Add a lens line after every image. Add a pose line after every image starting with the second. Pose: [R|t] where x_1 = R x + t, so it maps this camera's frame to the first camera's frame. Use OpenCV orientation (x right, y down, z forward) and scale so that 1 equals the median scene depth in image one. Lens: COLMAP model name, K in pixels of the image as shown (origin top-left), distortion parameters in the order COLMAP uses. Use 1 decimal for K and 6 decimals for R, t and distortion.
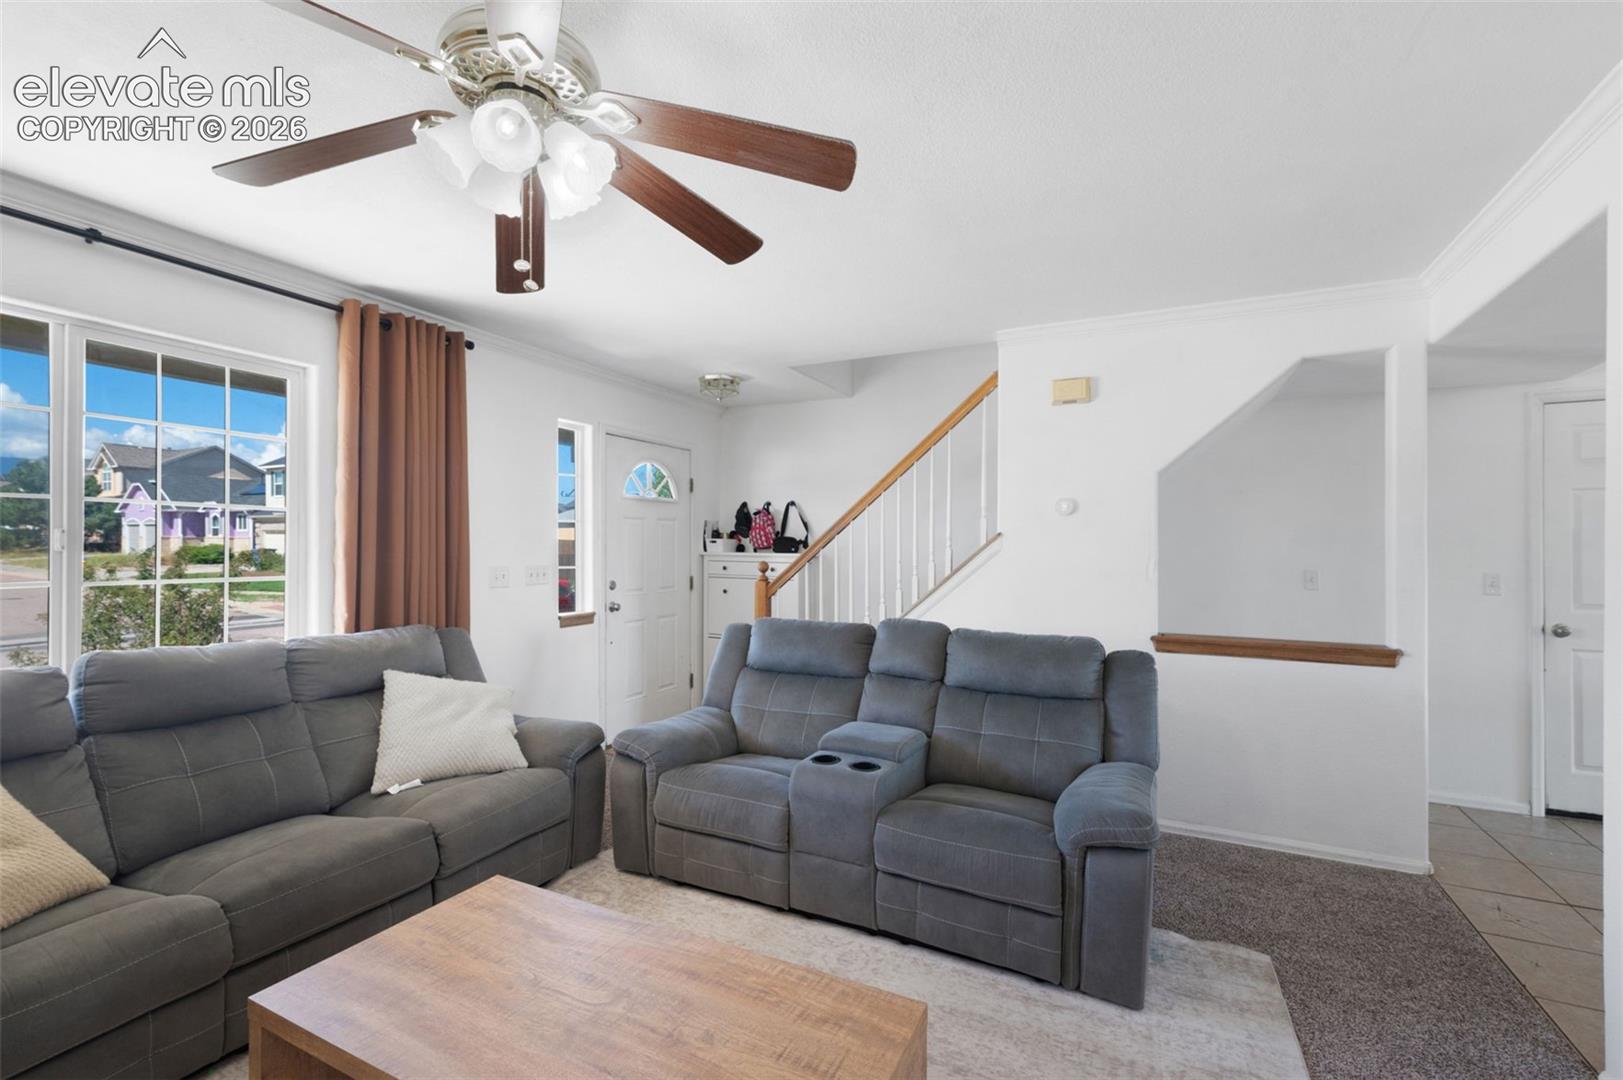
lens RADIAL K [[715.2, 0, 801.1], [0, 715.2, 539.2], [0, 0, 1]] dist [0.000883, -0.014310]
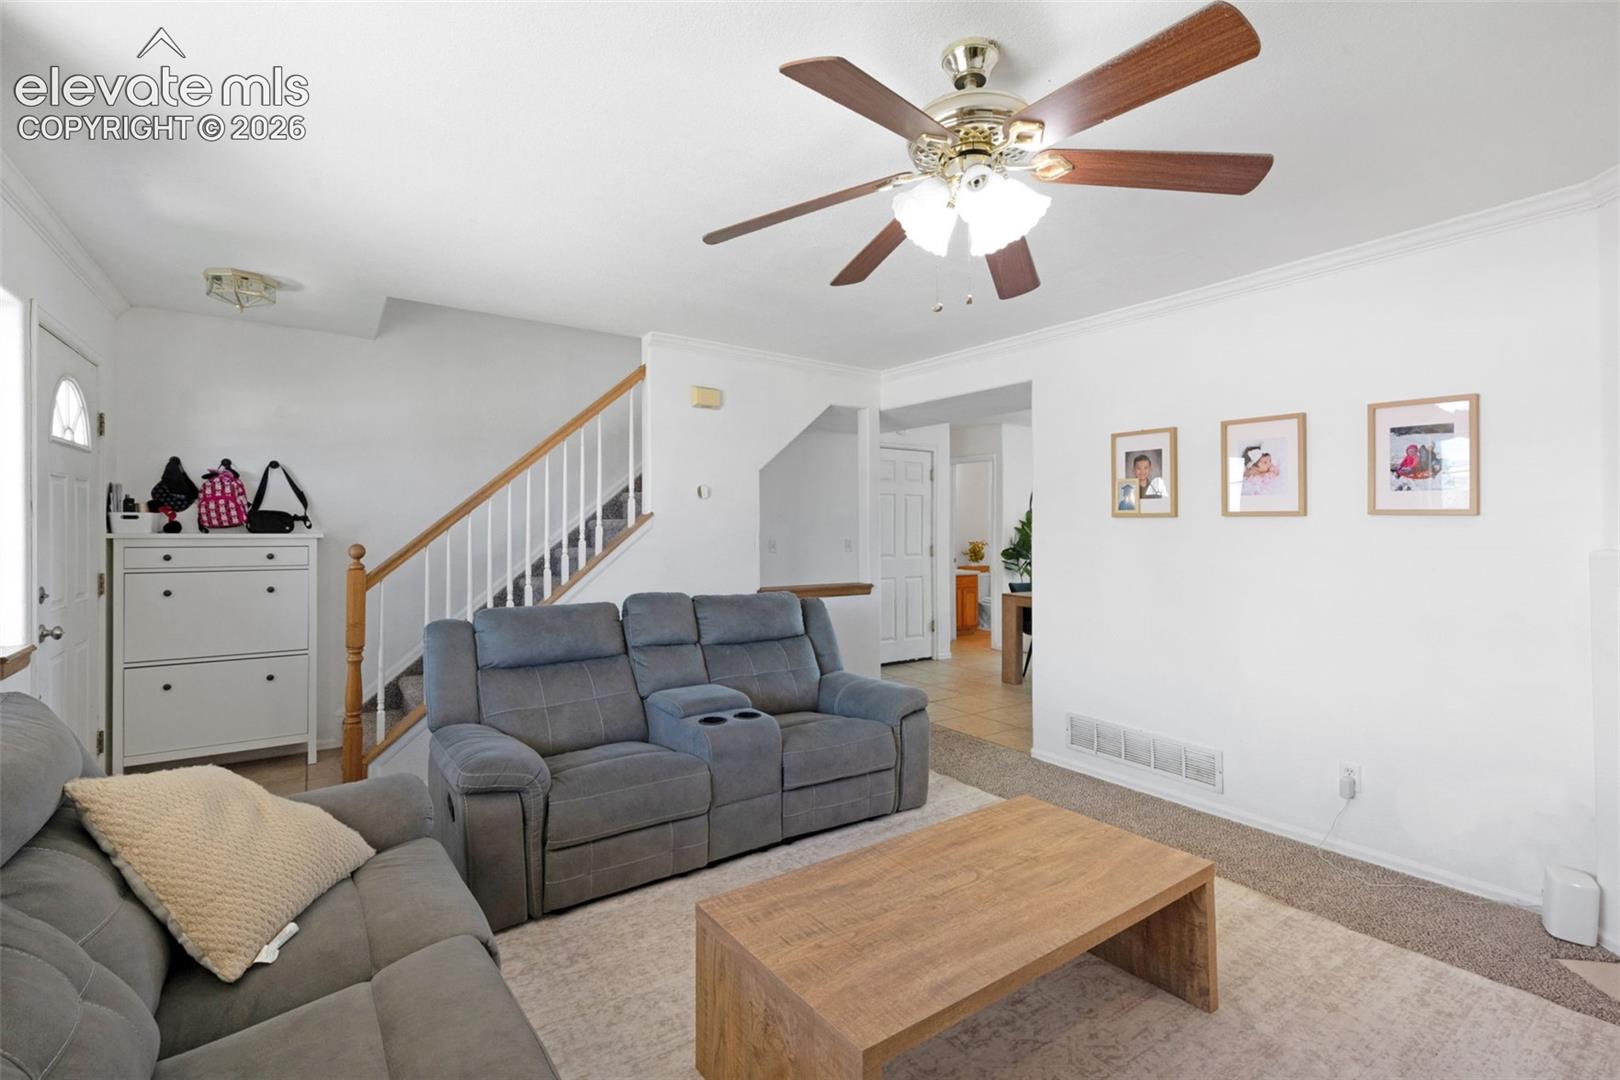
lens RADIAL K [[713.9, 0, 799.6], [0, 713.9, 539.2], [0, 0, 1]] dist [0.000883, -0.014310]
pose [[0.482004, -0.021428, 0.875907, -0.647276], [-0.010840, 0.999479, 0.030416, -0.003802], [-0.876102, -0.024156, 0.481521, 0.272703]]
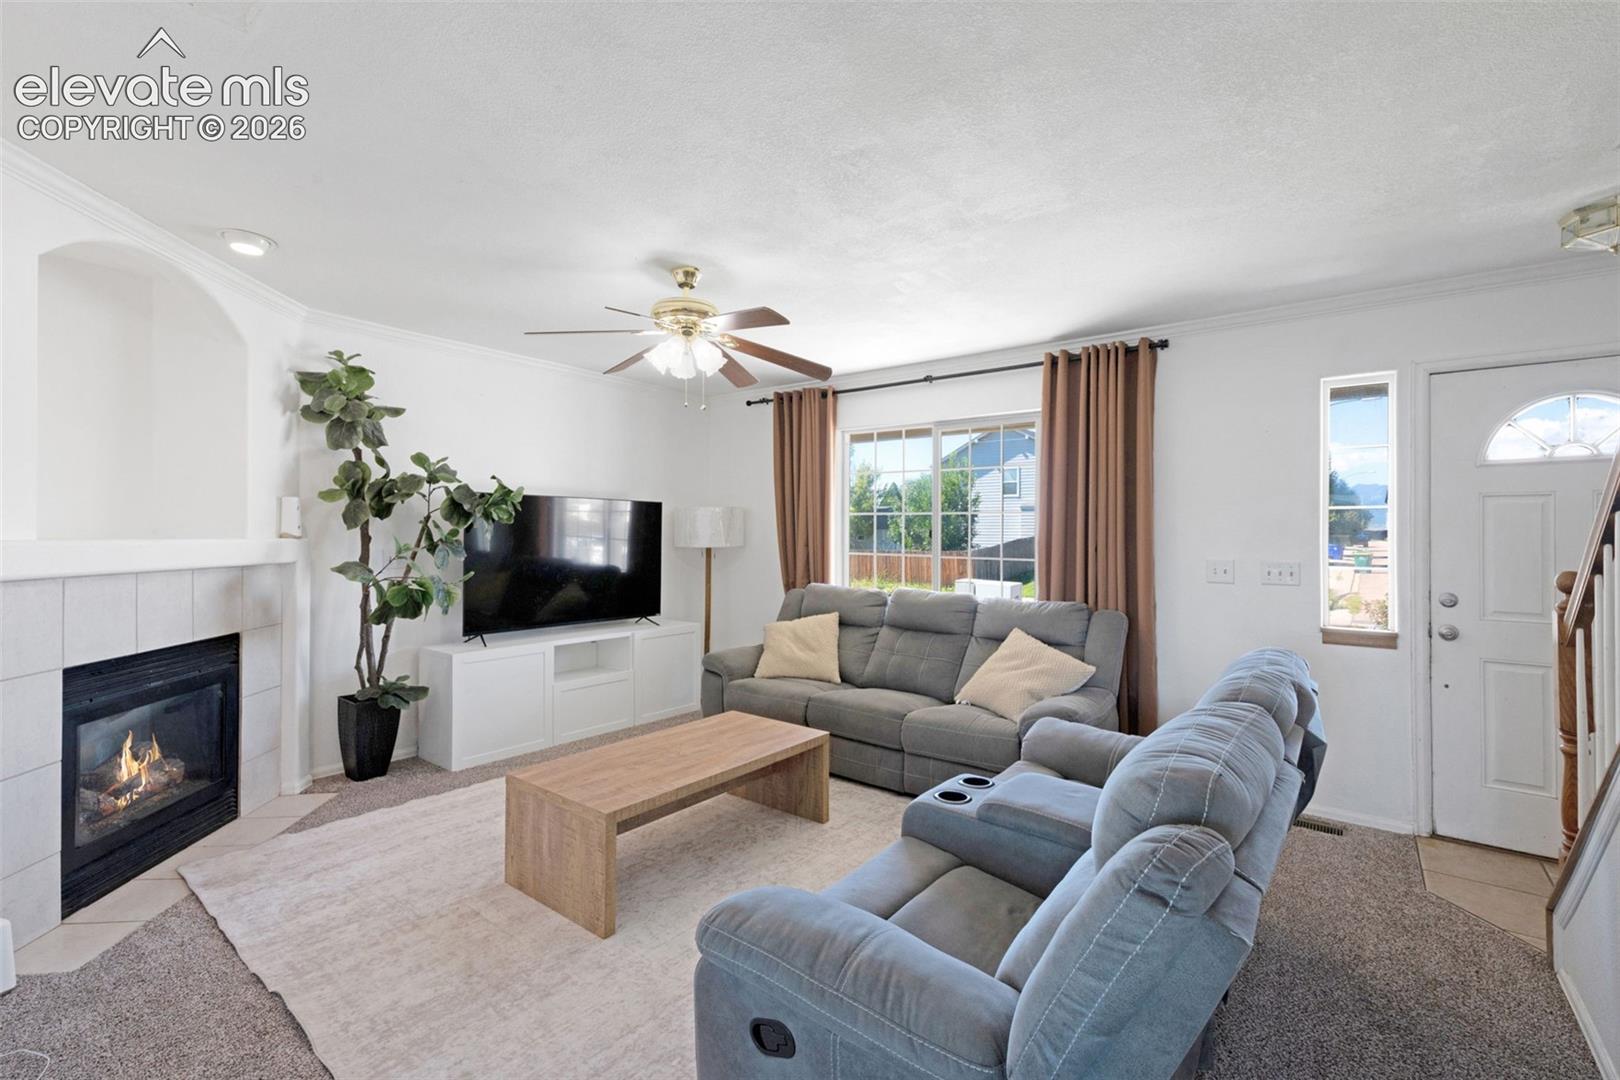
lens RADIAL K [[713.9, 0, 799.6], [0, 713.9, 539.2], [0, 0, 1]] dist [0.000883, -0.014310]
pose [[-0.224511, 0.013409, -0.974379, 0.692758], [0.001382, 0.999909, 0.013442, -0.004313], [0.974471, 0.001671, -0.224509, 0.745264]]
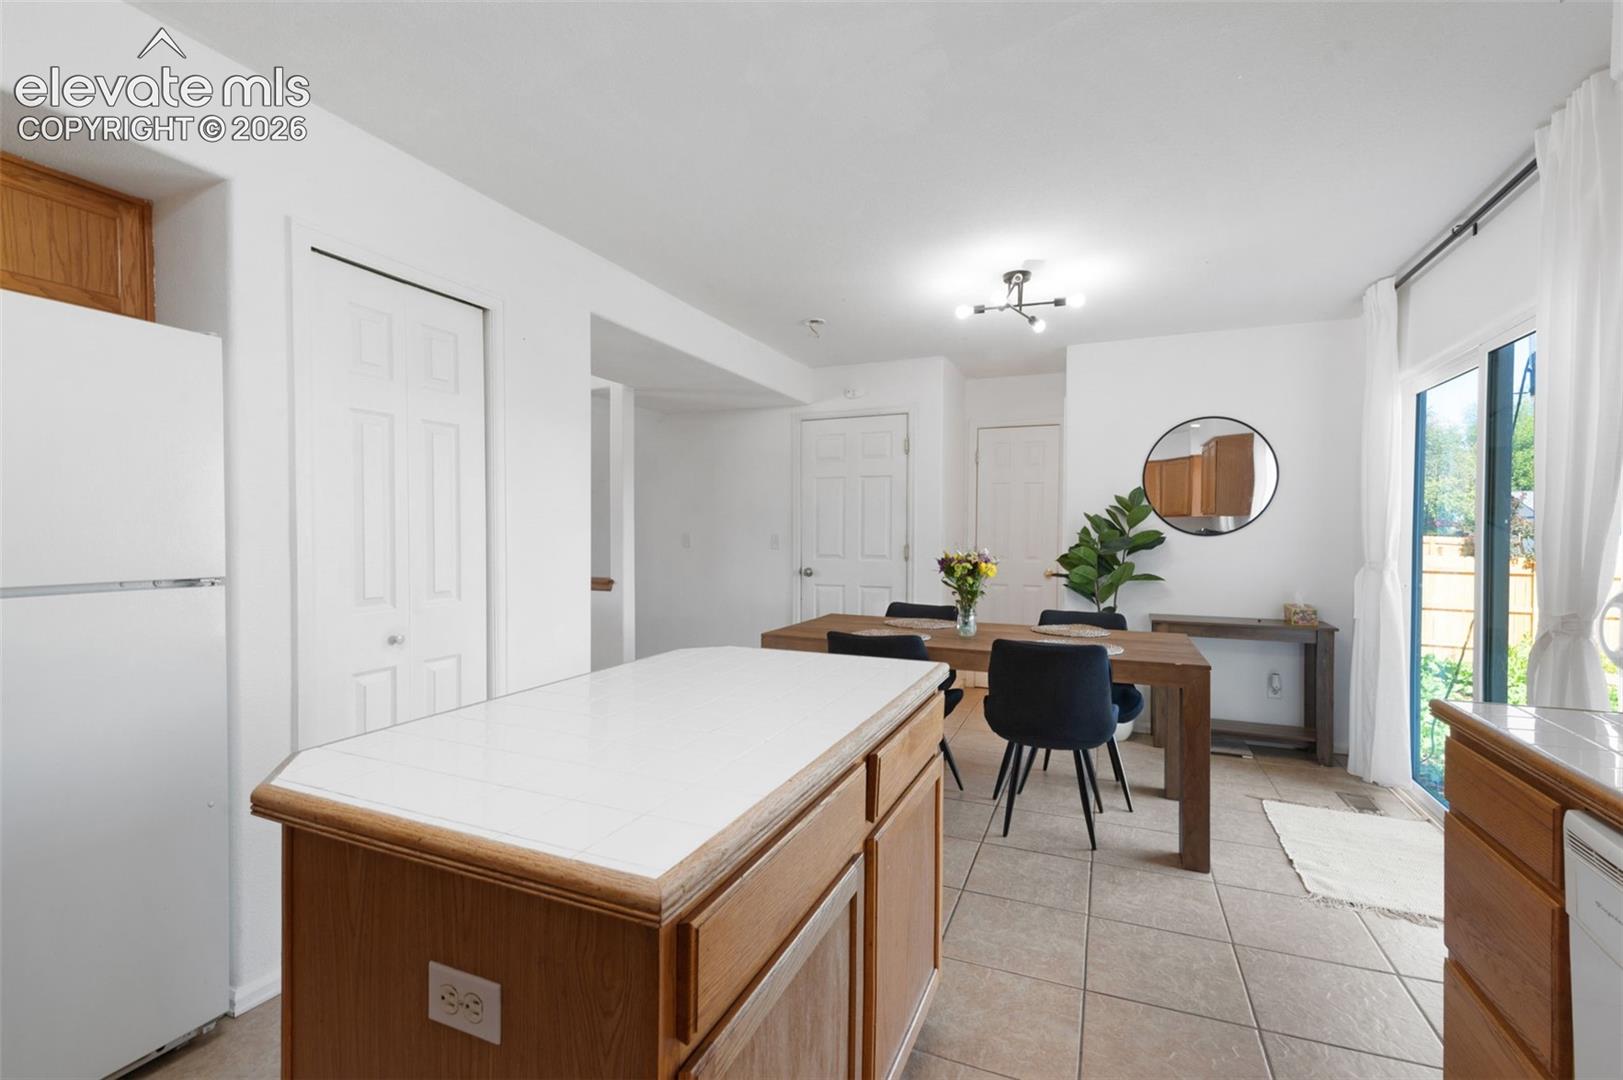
lens RADIAL K [[715.2, 0, 801.1], [0, 715.2, 539.2], [0, 0, 1]] dist [0.000883, -0.014310]
pose [[0.999648, -0.003455, 0.026294, 1.038317], [0.002982, 0.999833, 0.018022, 0.033283], [-0.026352, -0.017938, 0.999492, -0.506855]]
